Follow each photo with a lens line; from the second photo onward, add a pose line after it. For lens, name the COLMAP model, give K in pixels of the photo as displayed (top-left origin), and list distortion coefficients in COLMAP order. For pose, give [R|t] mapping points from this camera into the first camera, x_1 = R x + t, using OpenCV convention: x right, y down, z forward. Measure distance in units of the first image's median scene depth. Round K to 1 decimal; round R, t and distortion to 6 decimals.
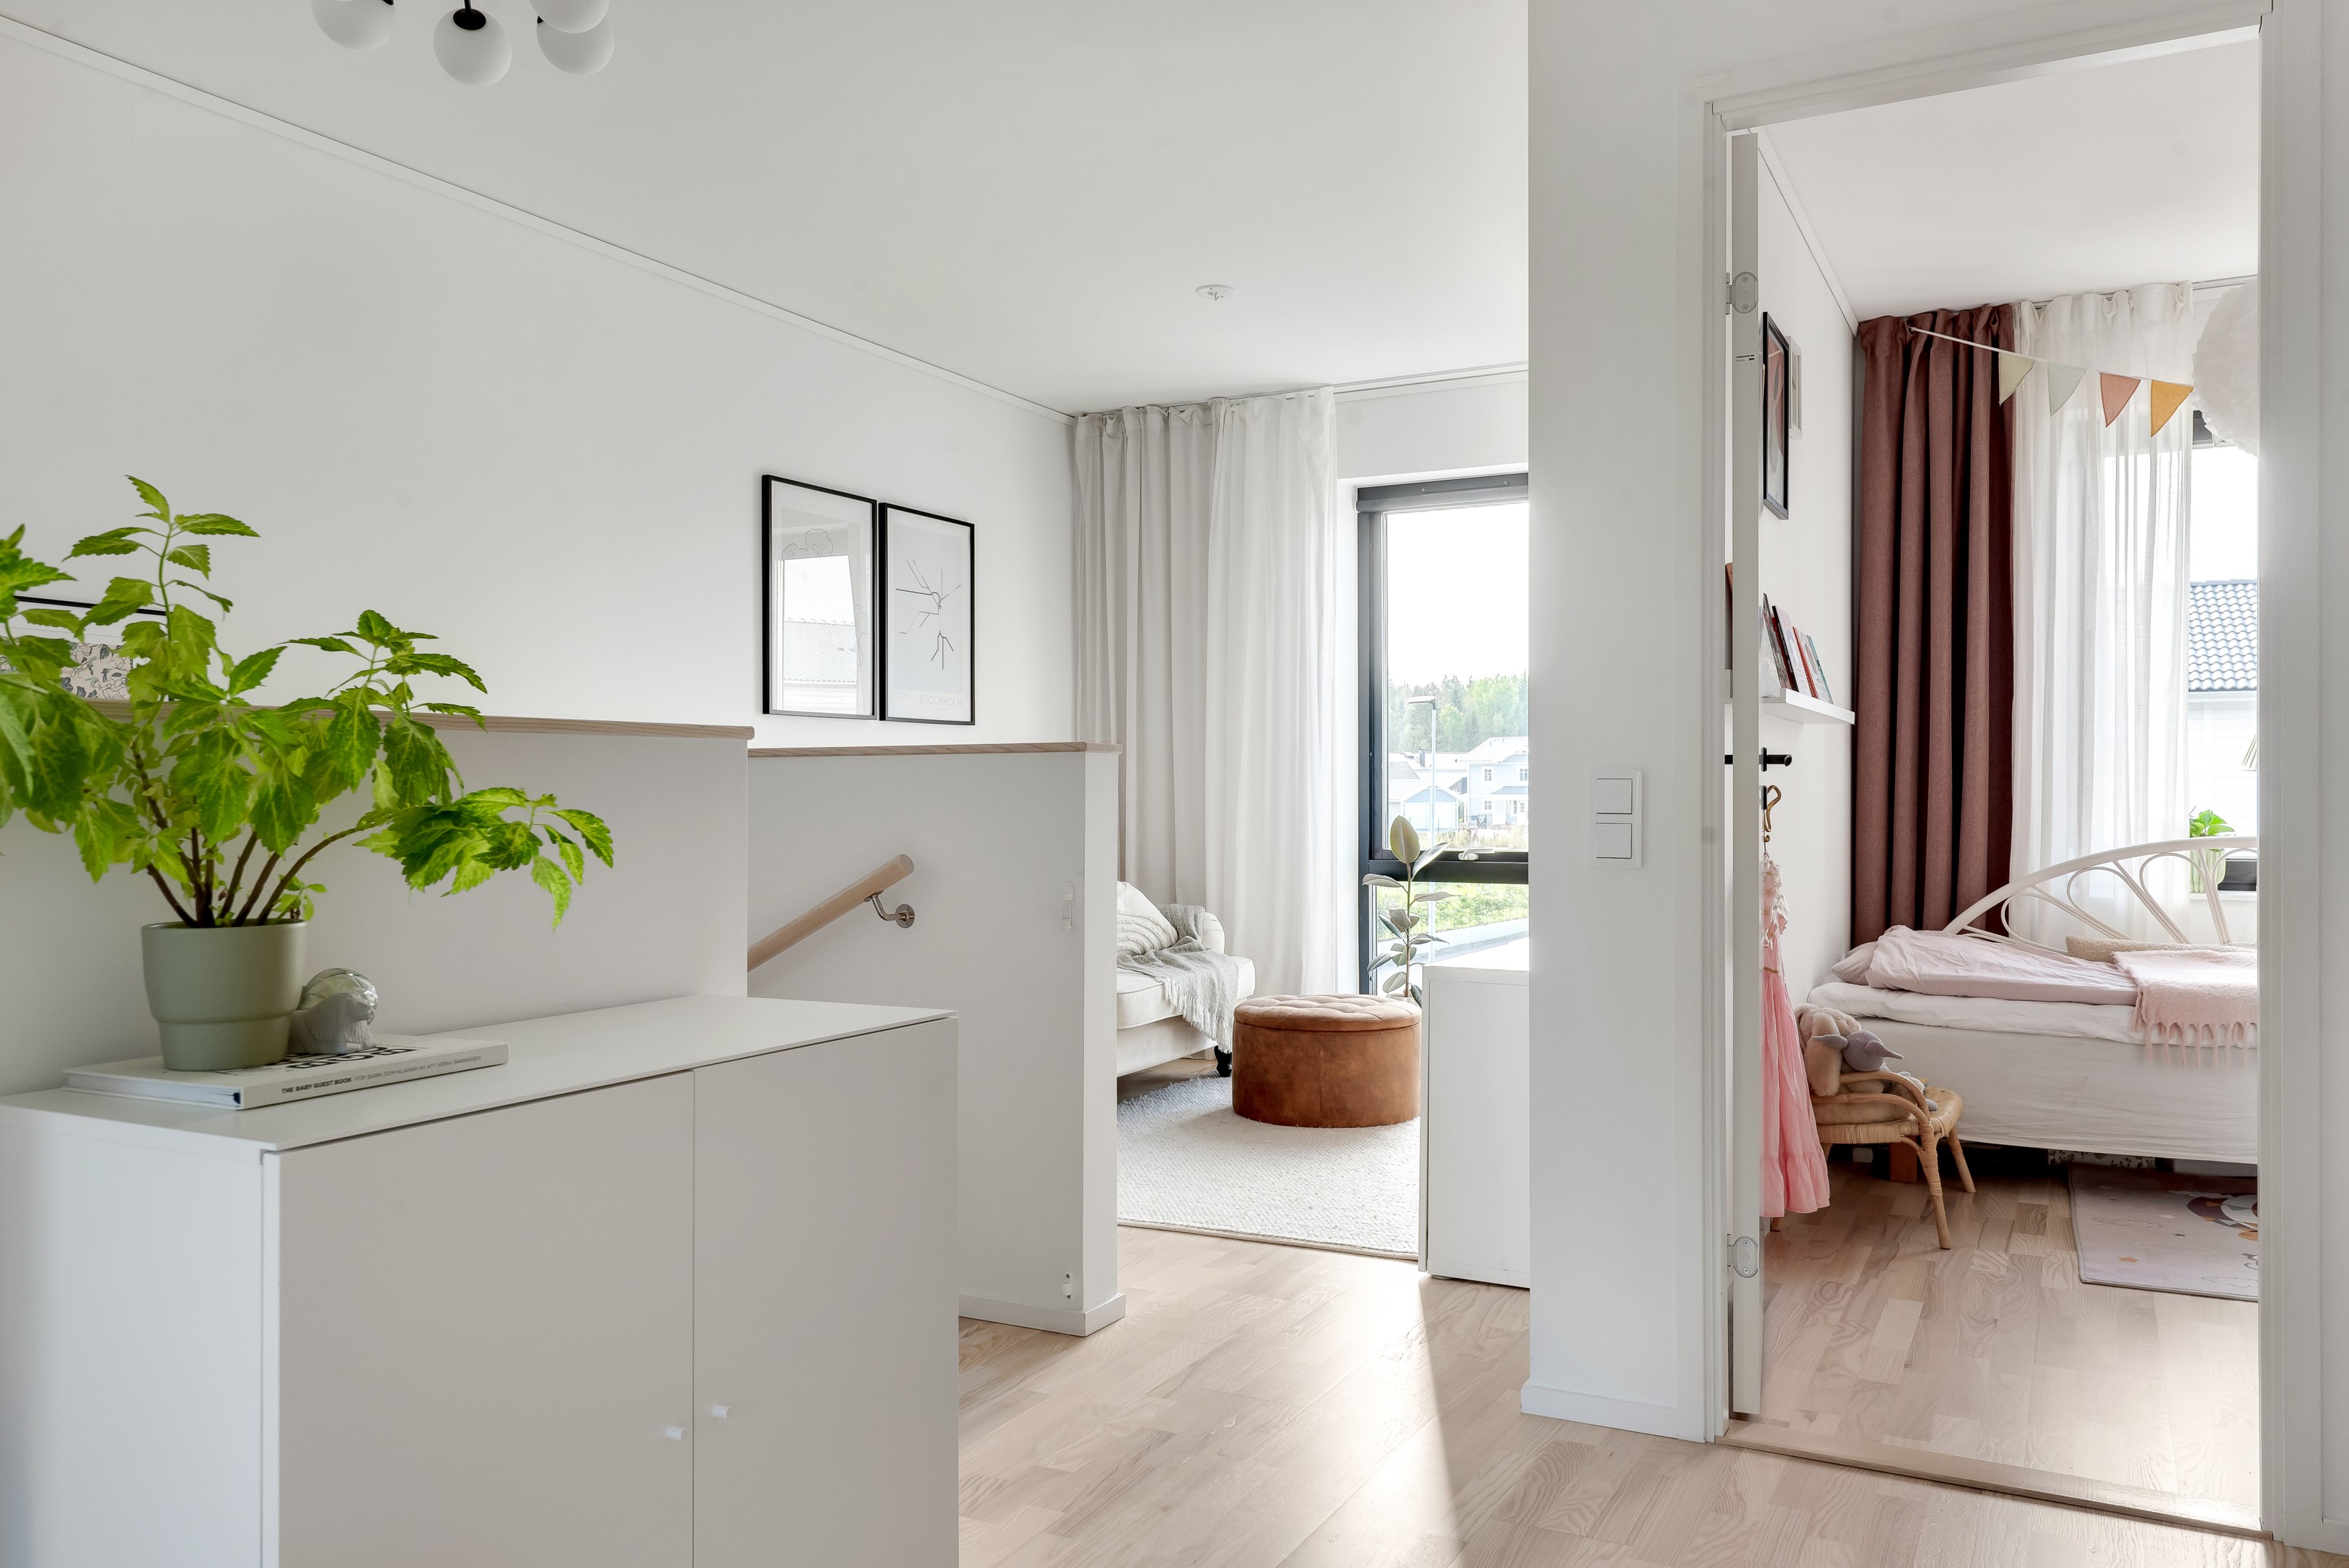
lens RADIAL K [[1664.4, 0, 1185.6], [0, 1664.4, 793.5], [0, 0, 1]] dist [0.003064, -0.001369]
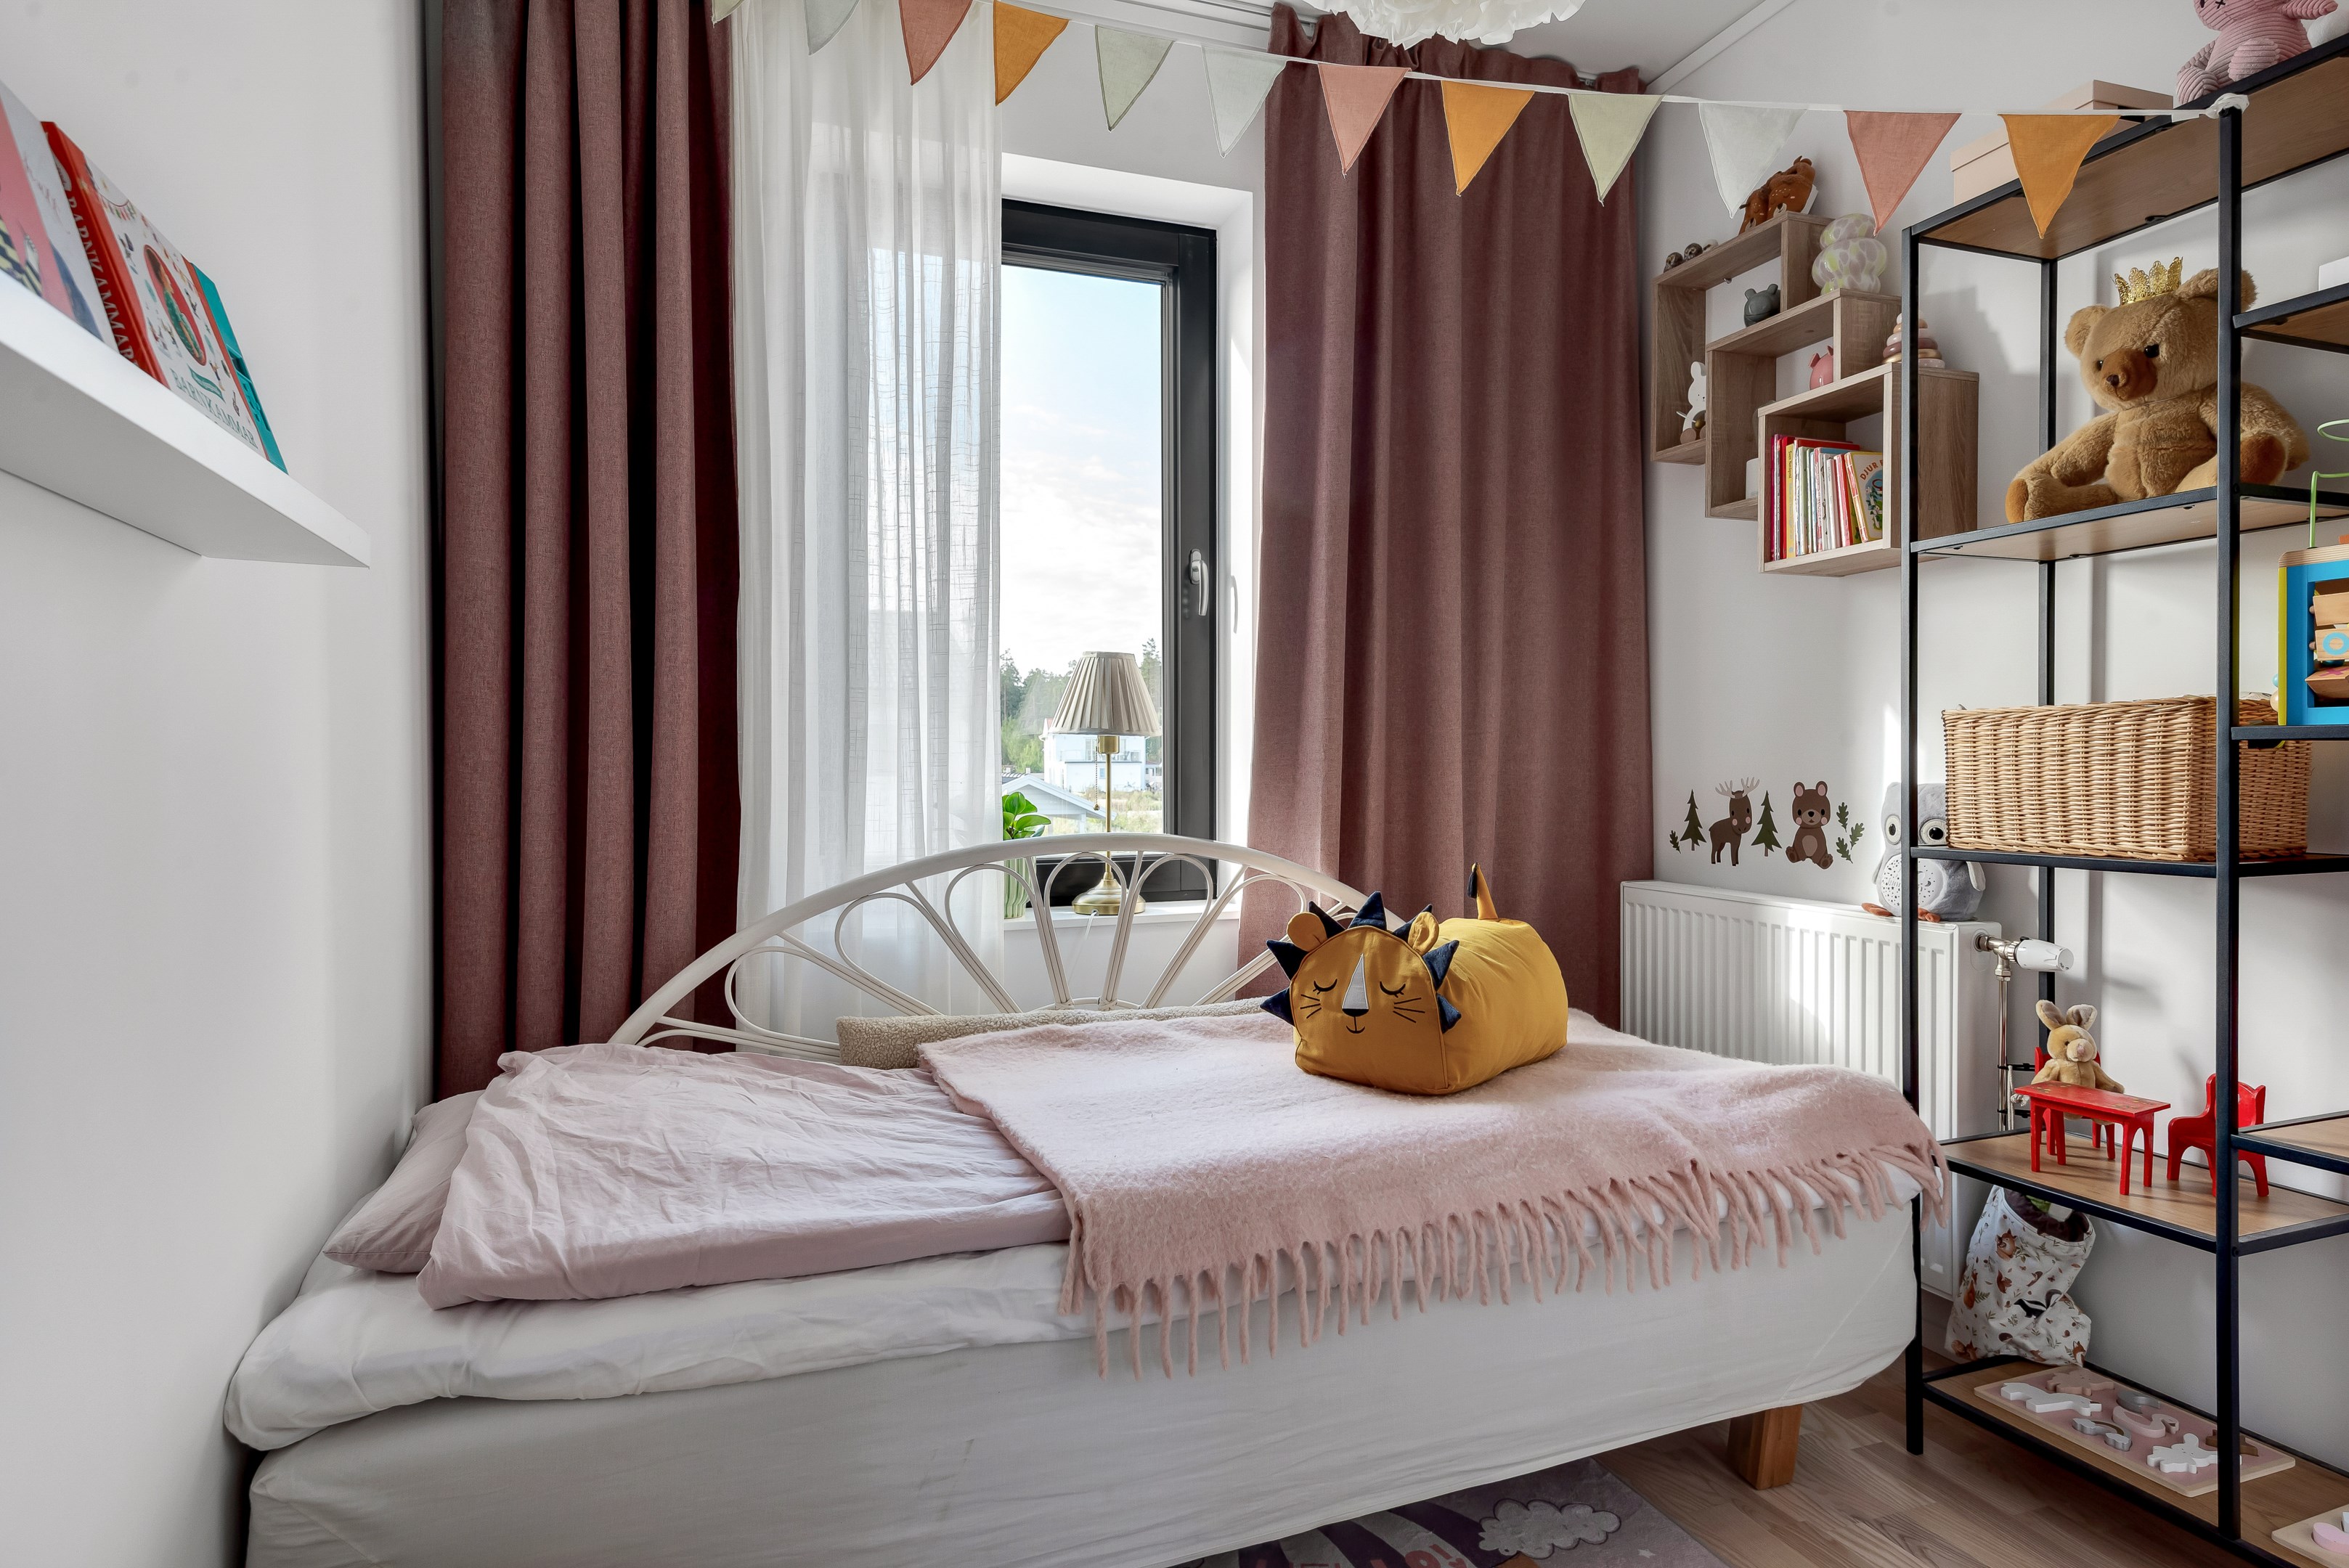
lens RADIAL K [[1384.0, 0, 1186.9], [0, 1384.0, 779.4], [0, 0, 1]] dist [0.010514, 0.000416]
pose [[0.678196, -0.013358, 0.734760, 0.264459], [0.013239, 0.999895, 0.005958, 0.002832], [-0.734762, 0.005687, 0.678301, 0.590192]]
